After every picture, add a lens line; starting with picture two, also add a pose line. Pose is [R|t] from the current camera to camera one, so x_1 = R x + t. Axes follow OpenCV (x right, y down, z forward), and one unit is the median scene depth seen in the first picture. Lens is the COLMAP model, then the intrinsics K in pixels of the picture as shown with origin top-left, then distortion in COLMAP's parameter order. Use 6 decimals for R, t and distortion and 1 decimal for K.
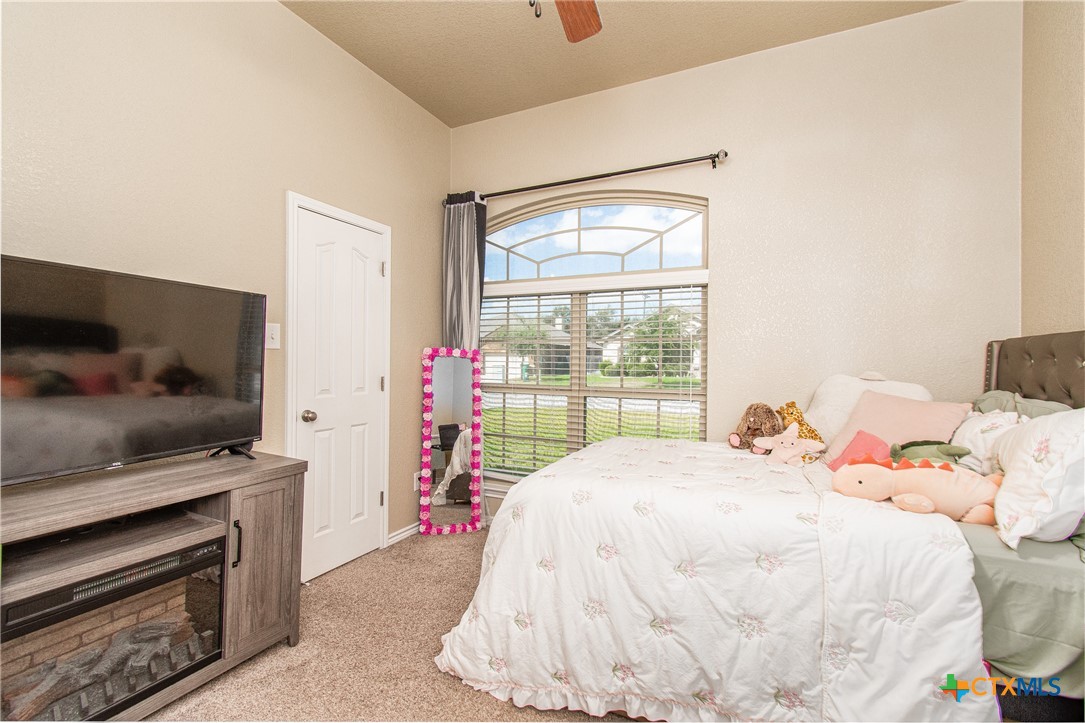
lens RADIAL K [[475.0, 0, 542.5], [0, 475.0, 361.5], [0, 0, 1]] dist [0.001135, 0.000097]
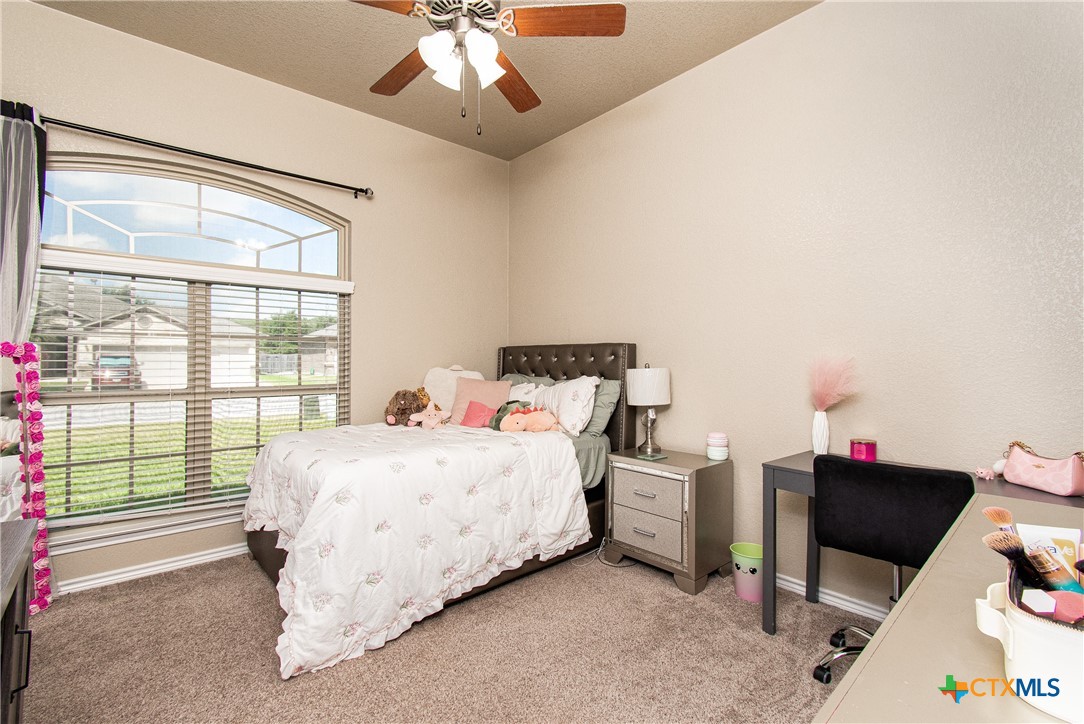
lens RADIAL K [[474.6, 0, 542.0], [0, 474.6, 362.0], [0, 0, 1]] dist [0.001135, 0.000097]
pose [[0.406514, -0.009726, 0.913593, -0.545954], [0.002874, 0.999952, 0.009366, -0.002777], [-0.913640, -0.001182, 0.406523, 0.078835]]
